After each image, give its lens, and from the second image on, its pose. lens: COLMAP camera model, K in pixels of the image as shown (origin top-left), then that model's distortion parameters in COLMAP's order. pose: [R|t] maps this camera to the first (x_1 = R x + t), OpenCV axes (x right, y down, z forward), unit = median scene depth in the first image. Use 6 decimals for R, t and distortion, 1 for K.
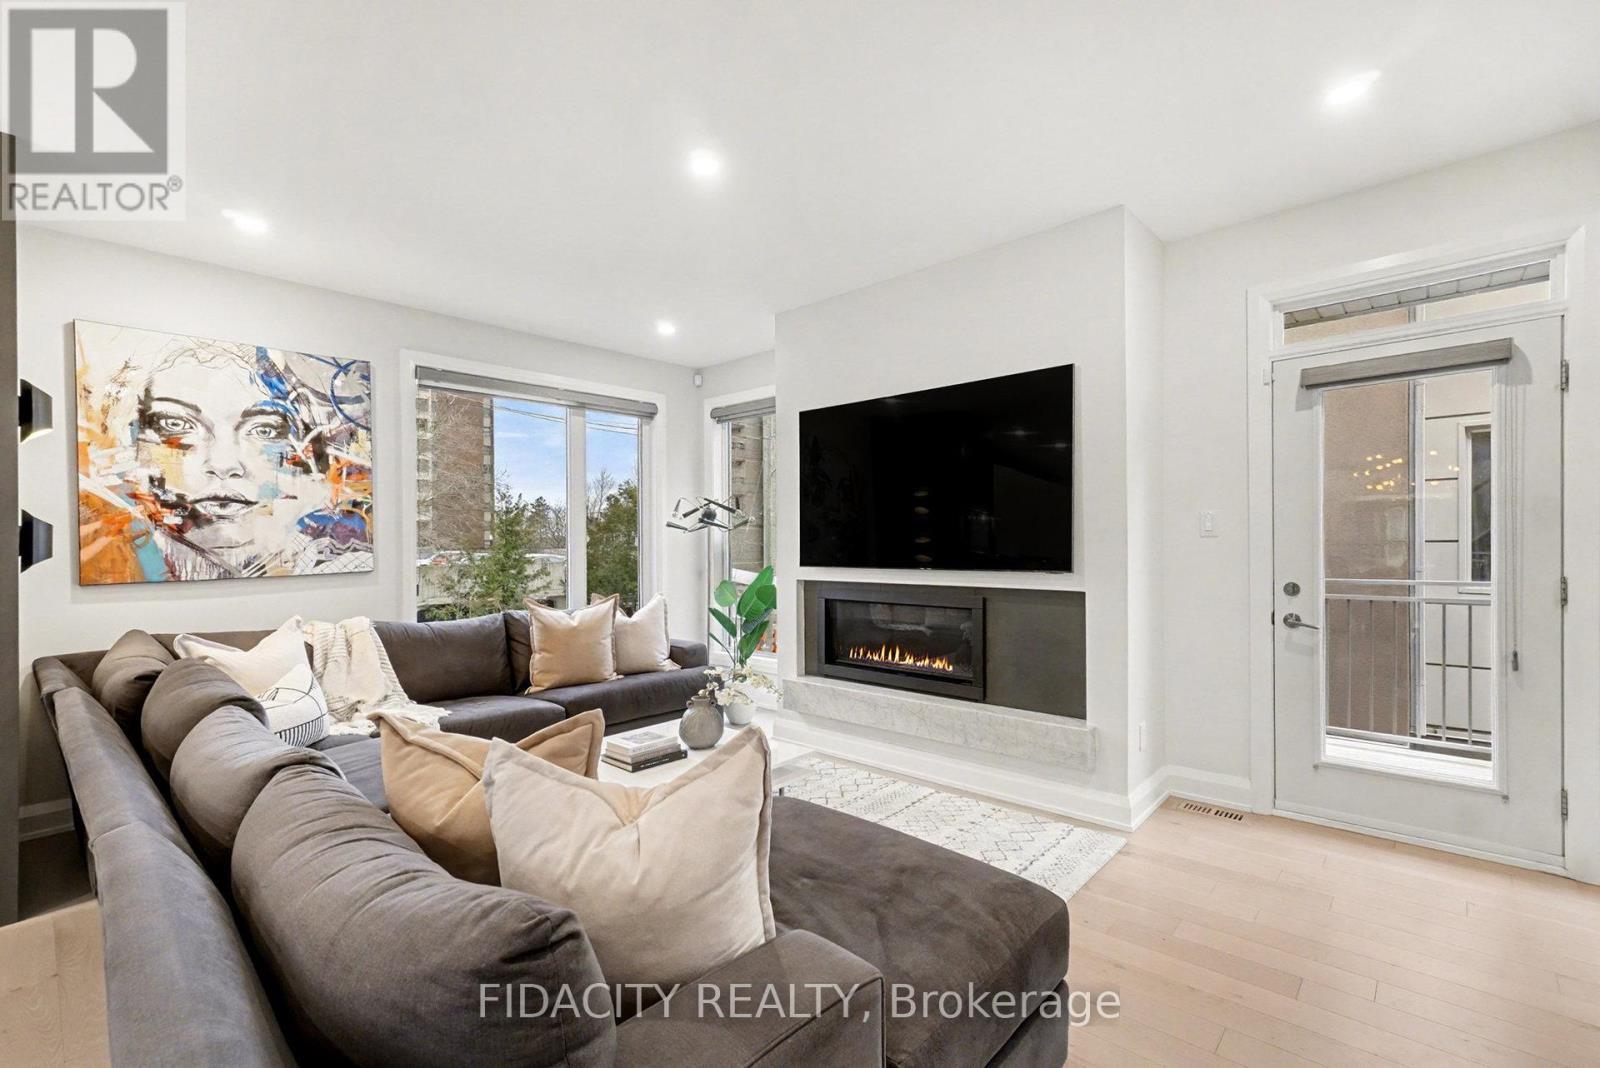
lens RADIAL K [[714.7, 0, 799.2], [0, 714.7, 538.7], [0, 0, 1]] dist [0.004246, -0.002260]
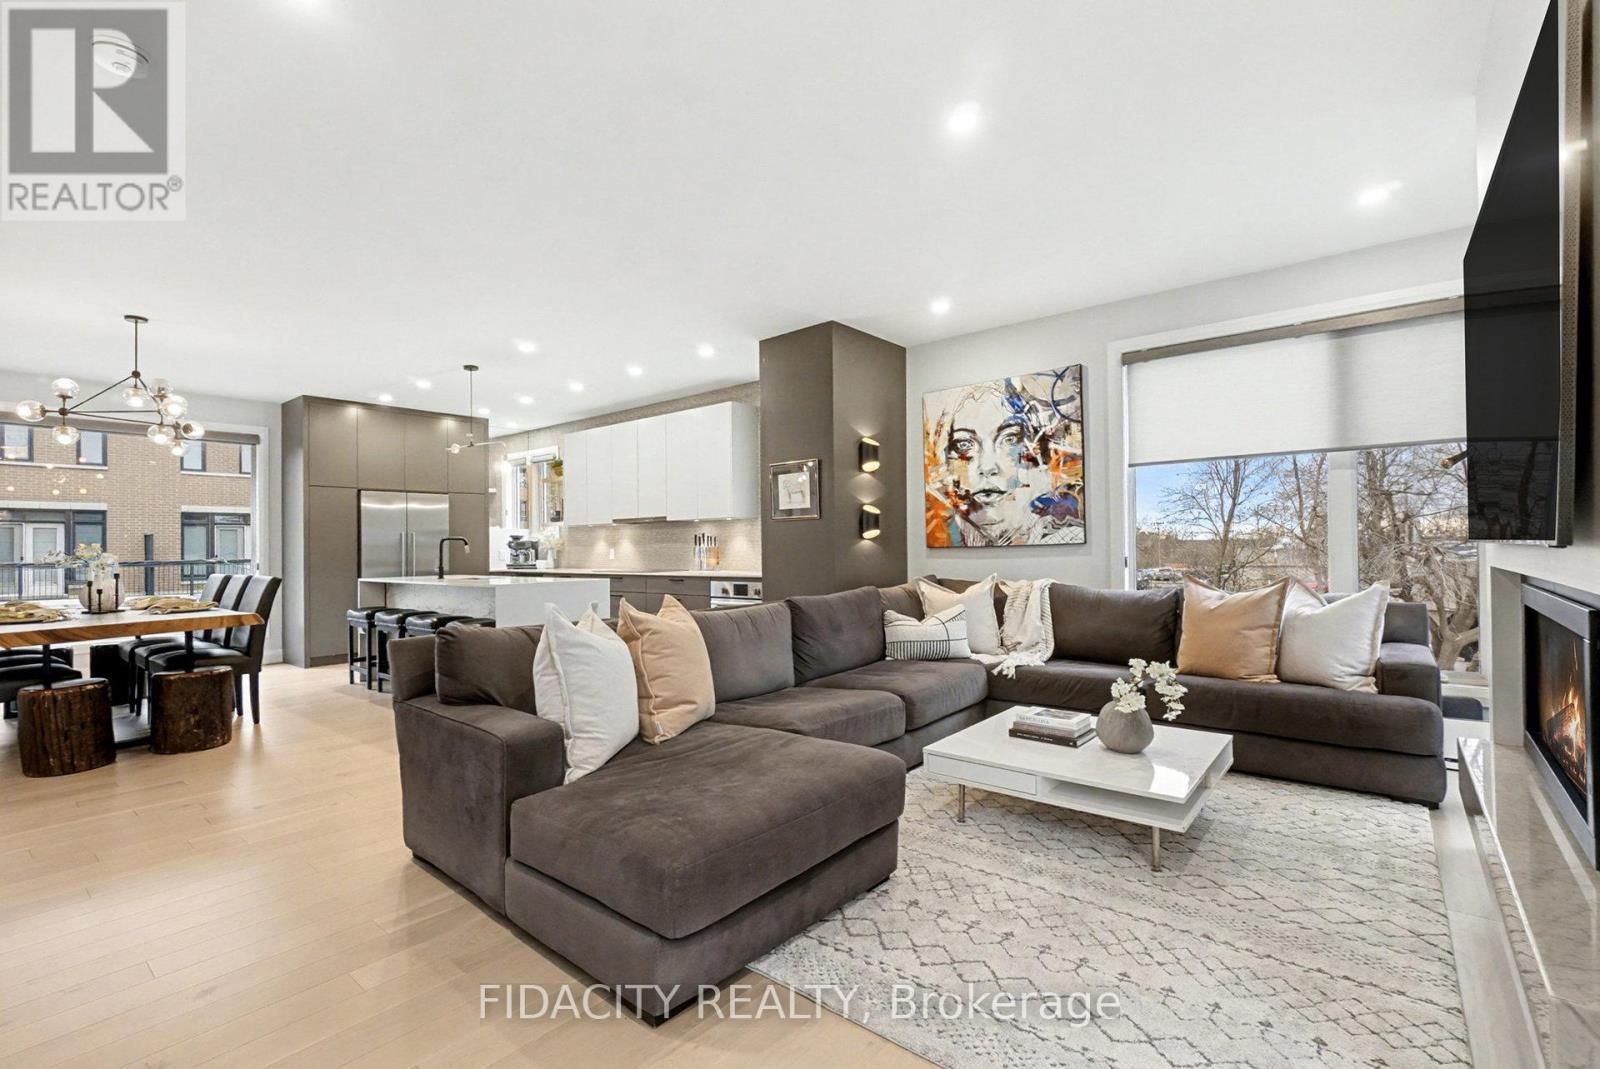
lens RADIAL K [[714.7, 0, 820.5], [0, 714.7, 545.2], [0, 0, 1]] dist [0.004246, -0.002260]
pose [[0.060045, 0.003510, -0.998189, 0.581645], [0.012909, 0.999907, 0.004293, 0.041004], [0.998112, -0.013143, 0.059994, 0.539121]]
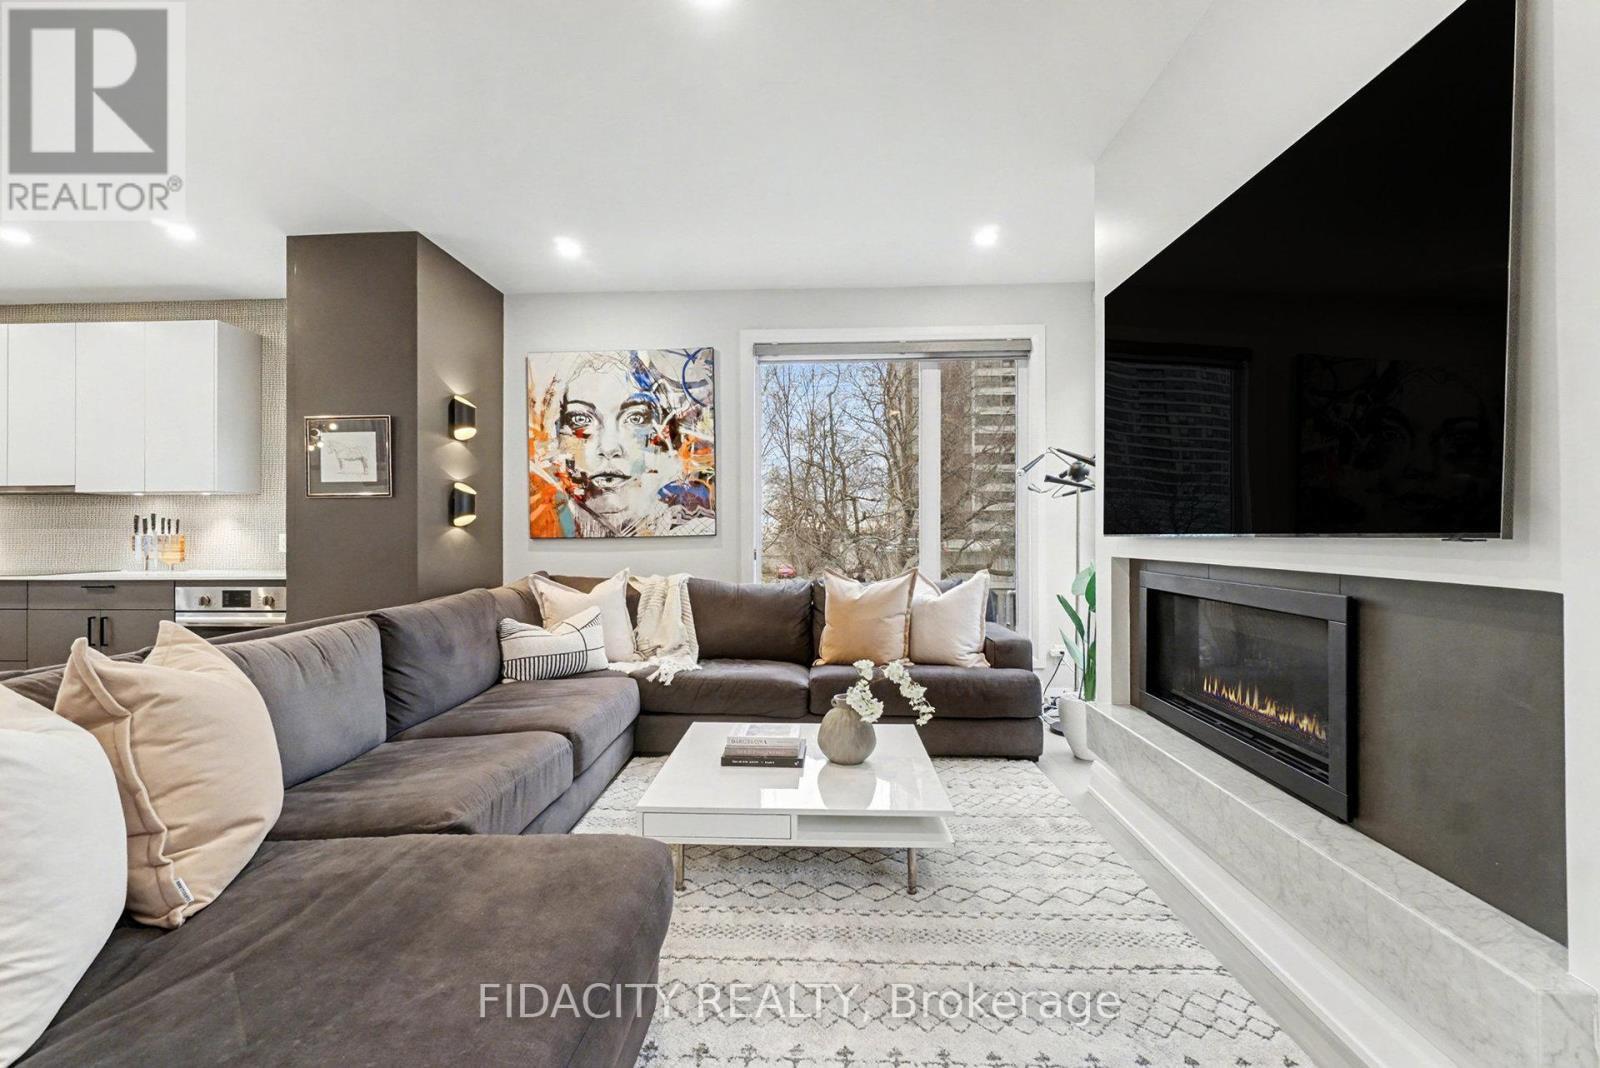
lens RADIAL K [[714.7, 0, 836.5], [0, 714.7, 536.6], [0, 0, 1]] dist [0.004246, -0.002260]
pose [[0.639740, 0.007396, -0.768556, 0.408775], [-0.001521, 0.999964, 0.008357, 0.040906], [0.768590, -0.004177, 0.639728, 0.465889]]
